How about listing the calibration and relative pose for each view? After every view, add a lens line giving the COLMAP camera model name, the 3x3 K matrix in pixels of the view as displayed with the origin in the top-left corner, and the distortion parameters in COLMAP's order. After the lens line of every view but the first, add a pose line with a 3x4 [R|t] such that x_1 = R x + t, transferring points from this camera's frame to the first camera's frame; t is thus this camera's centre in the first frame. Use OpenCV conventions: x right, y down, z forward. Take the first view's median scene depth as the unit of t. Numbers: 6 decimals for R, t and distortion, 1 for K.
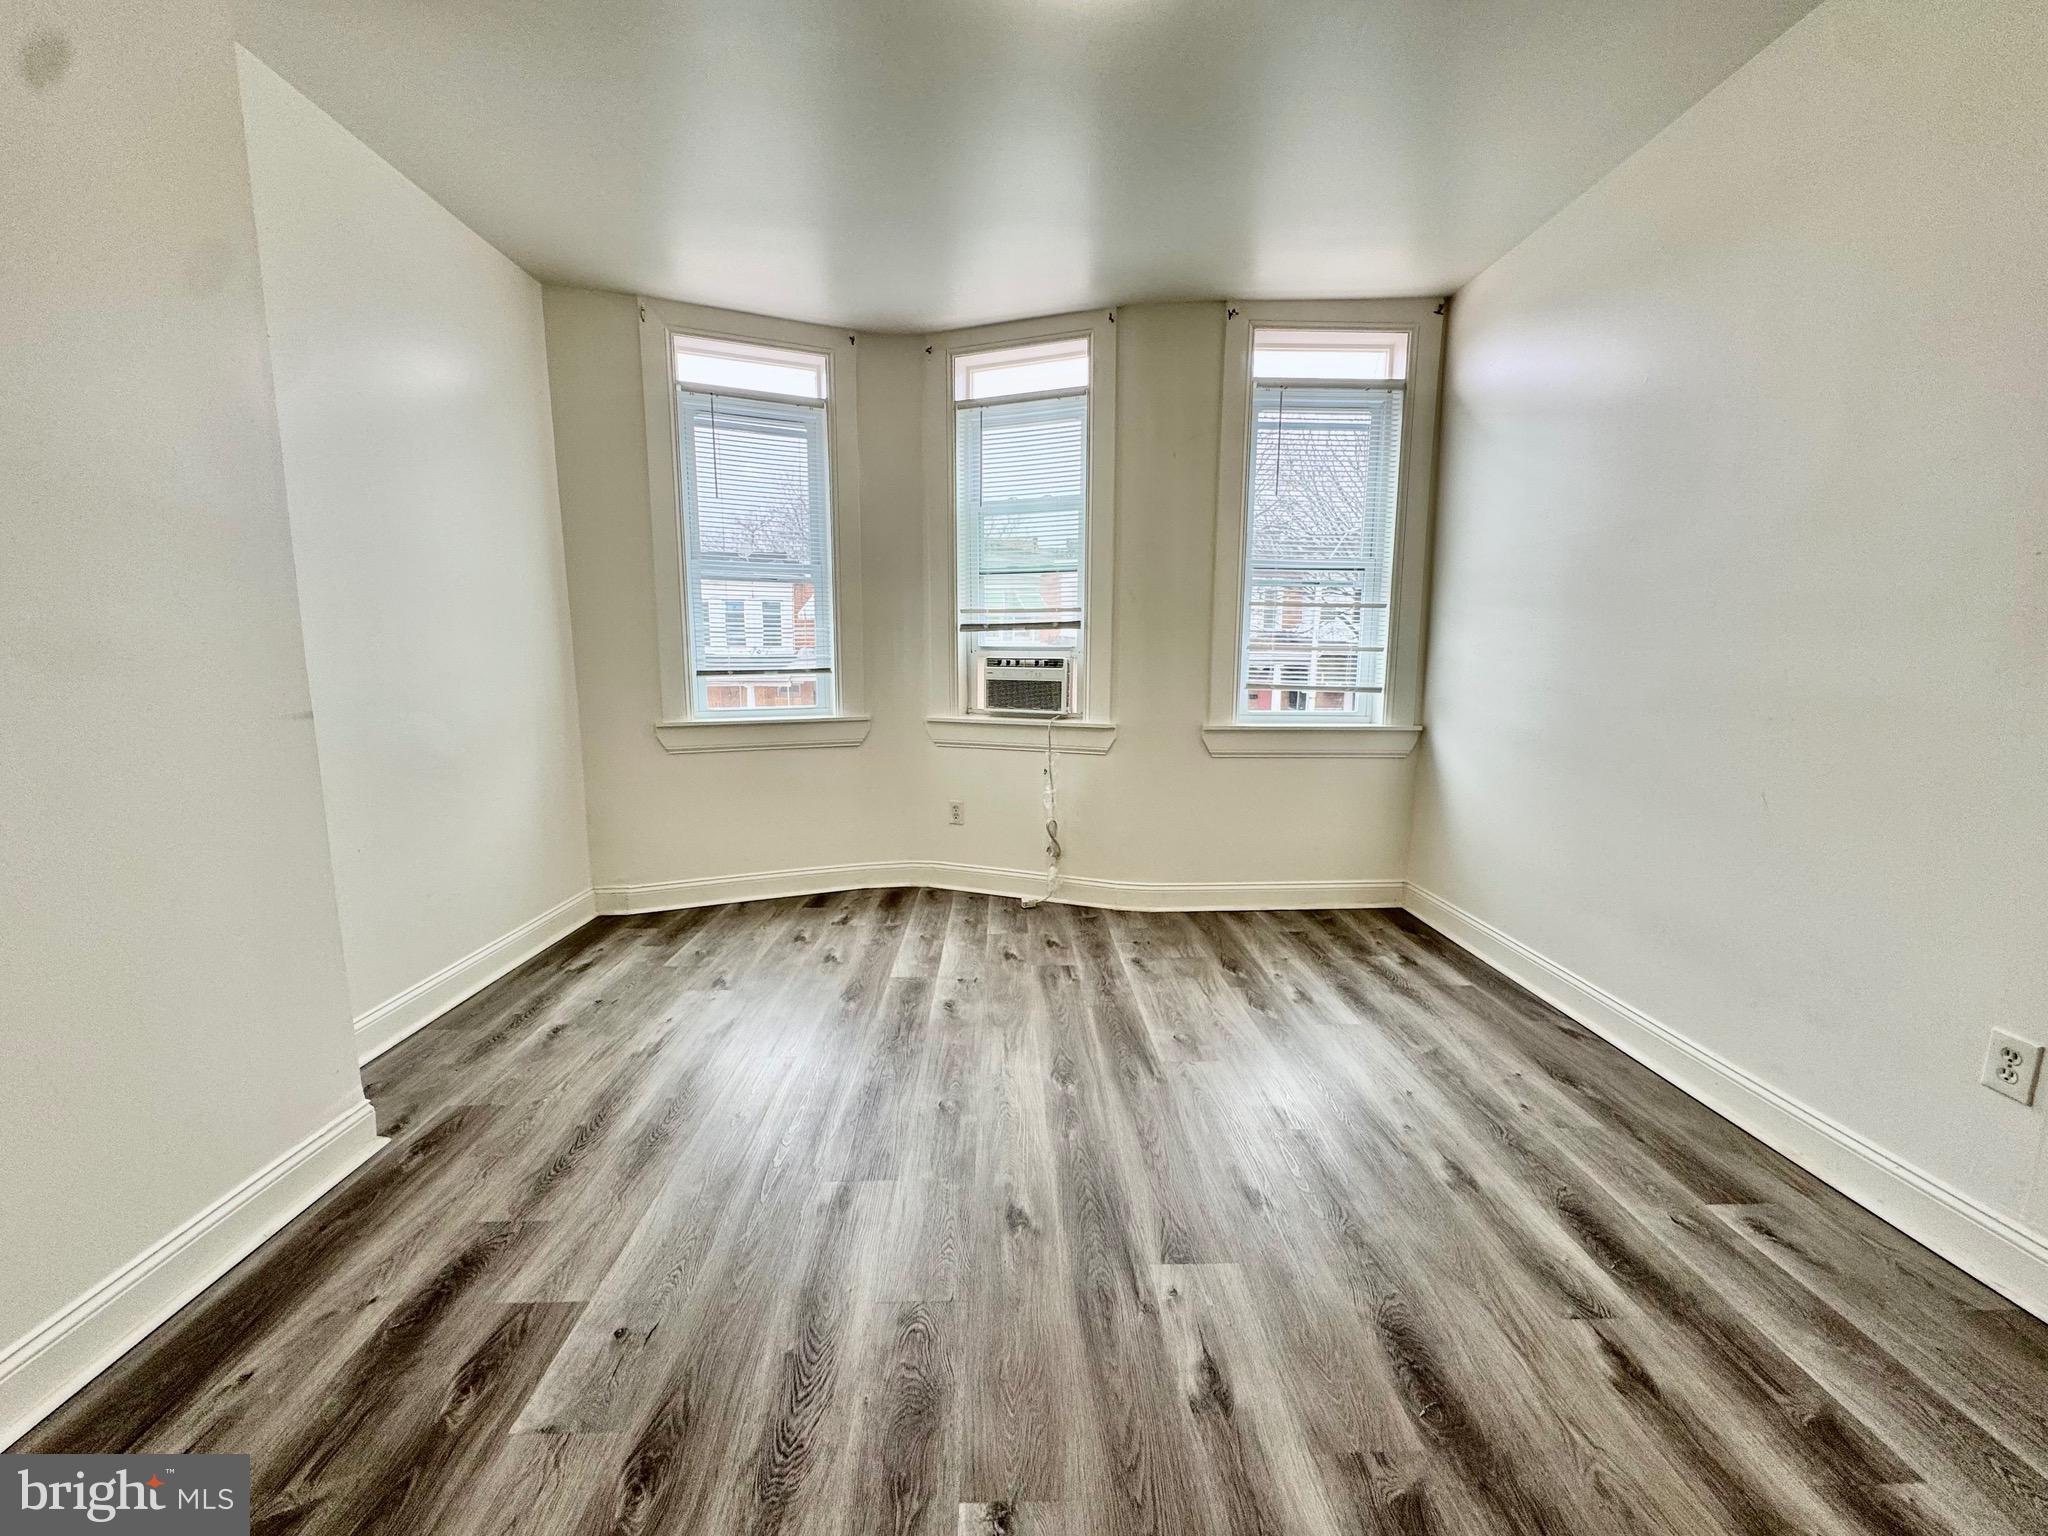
lens RADIAL K [[815.0, 0, 1022.1], [0, 815.0, 761.2], [0, 0, 1]] dist [-0.002277, 0.000597]
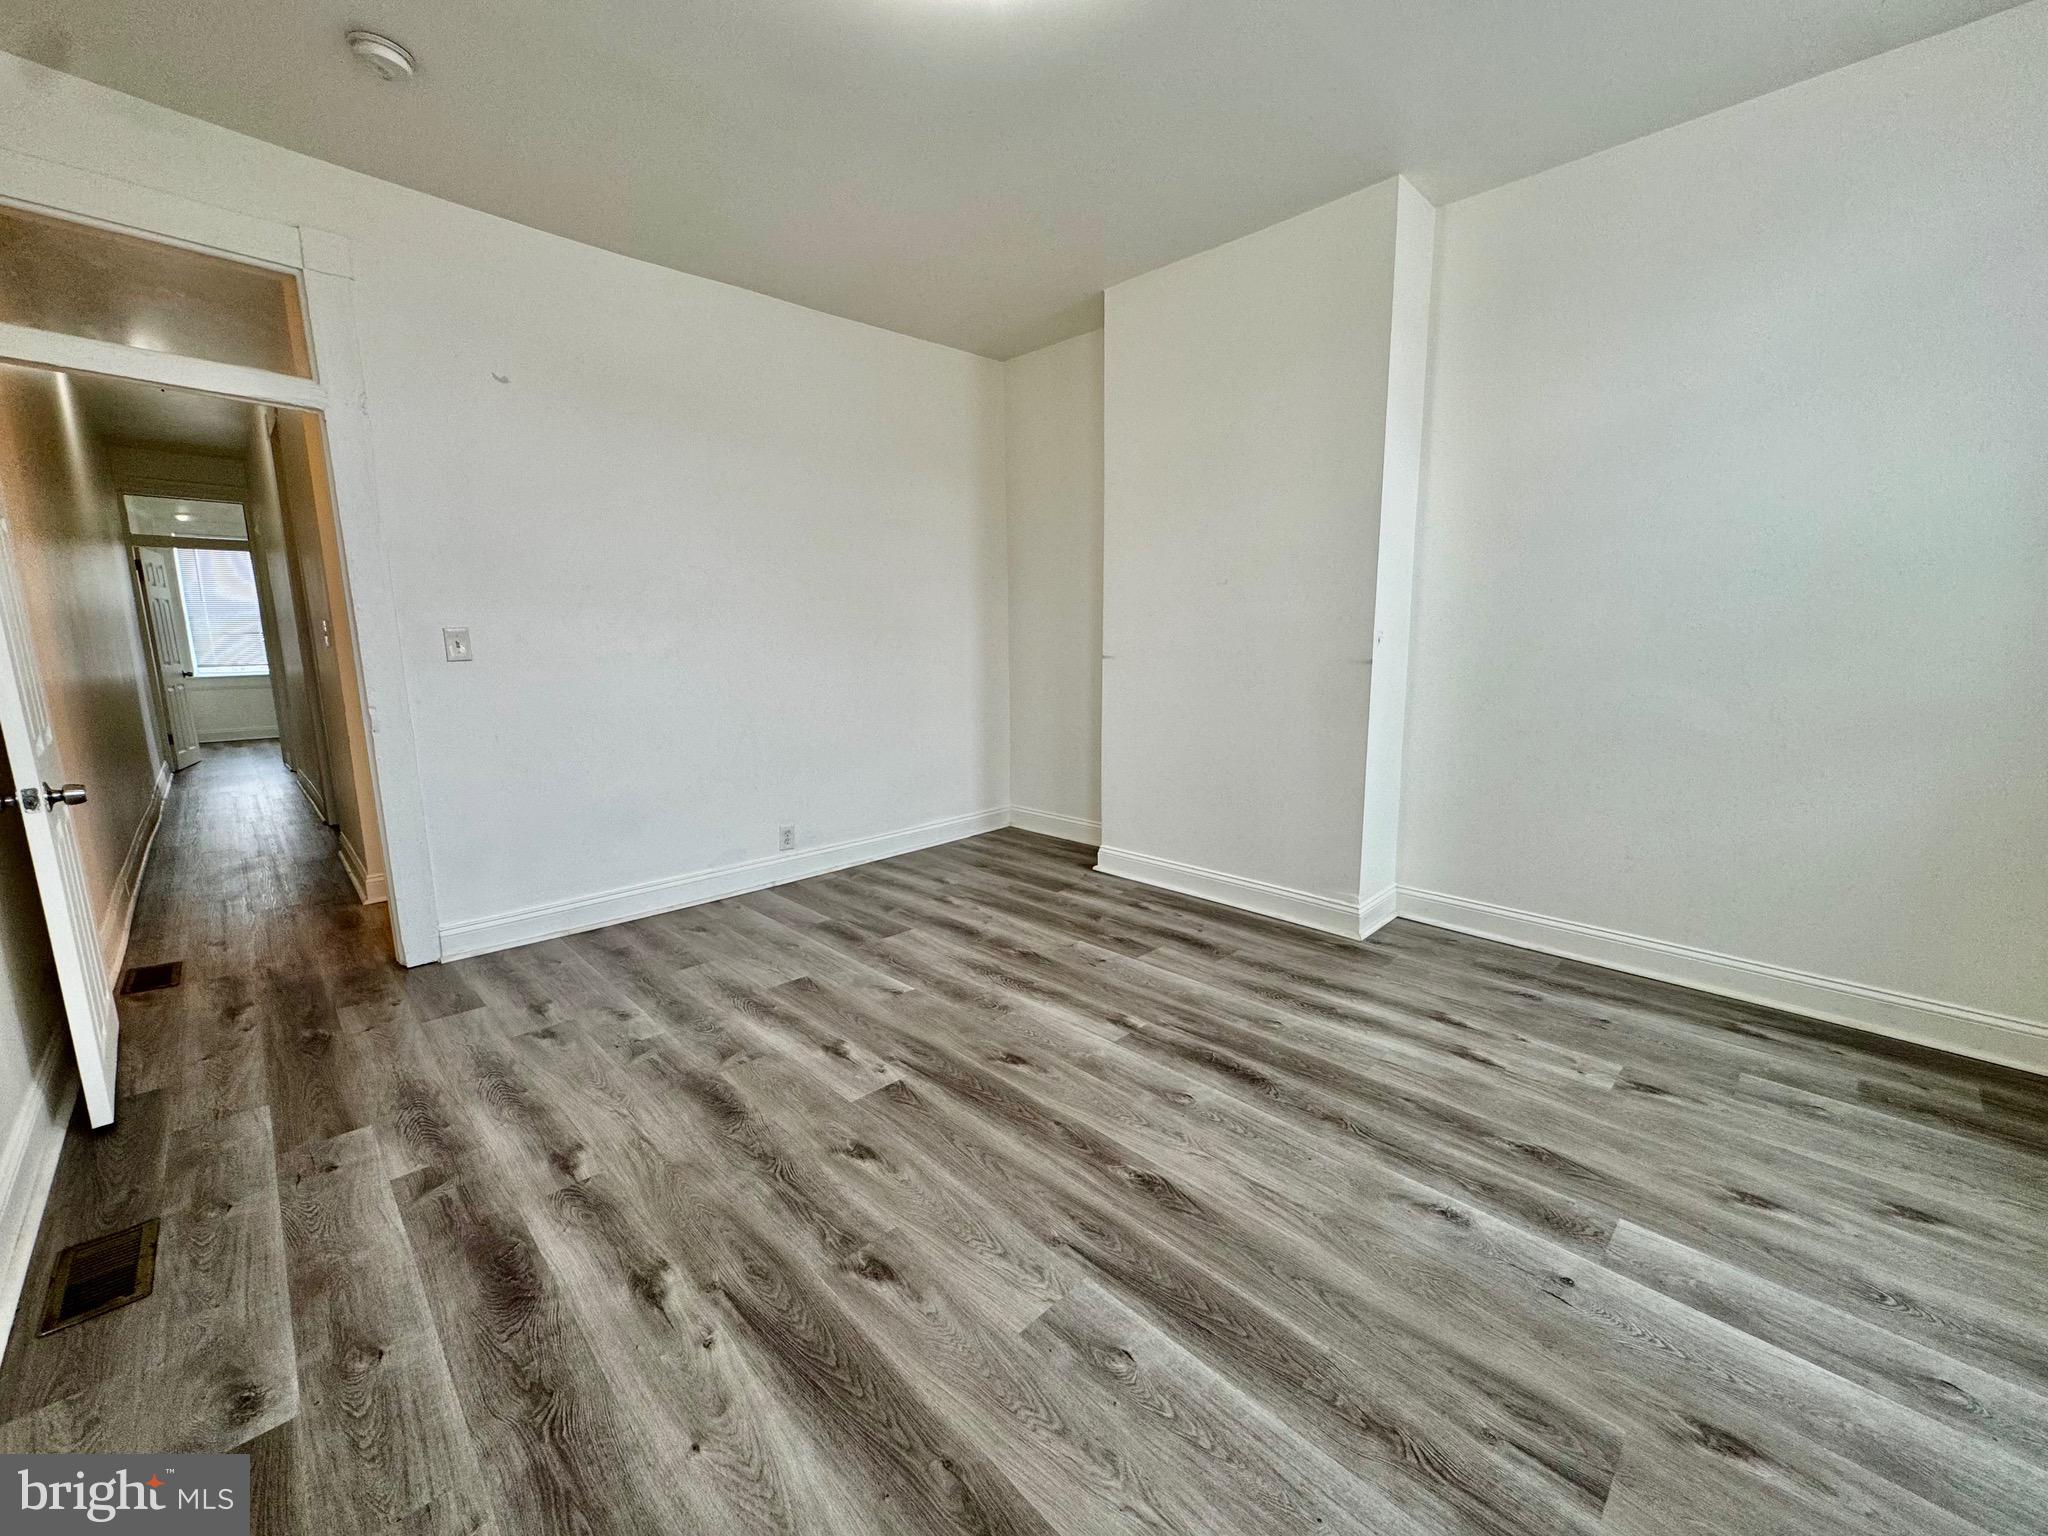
lens RADIAL K [[815.0, 0, 1020.7], [0, 815.0, 767.4], [0, 0, 1]] dist [-0.002277, 0.000597]
pose [[-0.735103, 0.115962, -0.667964, 0.429403], [-0.086433, 0.961193, 0.261989, -0.123450], [0.672423, 0.250323, -0.696553, 0.964792]]
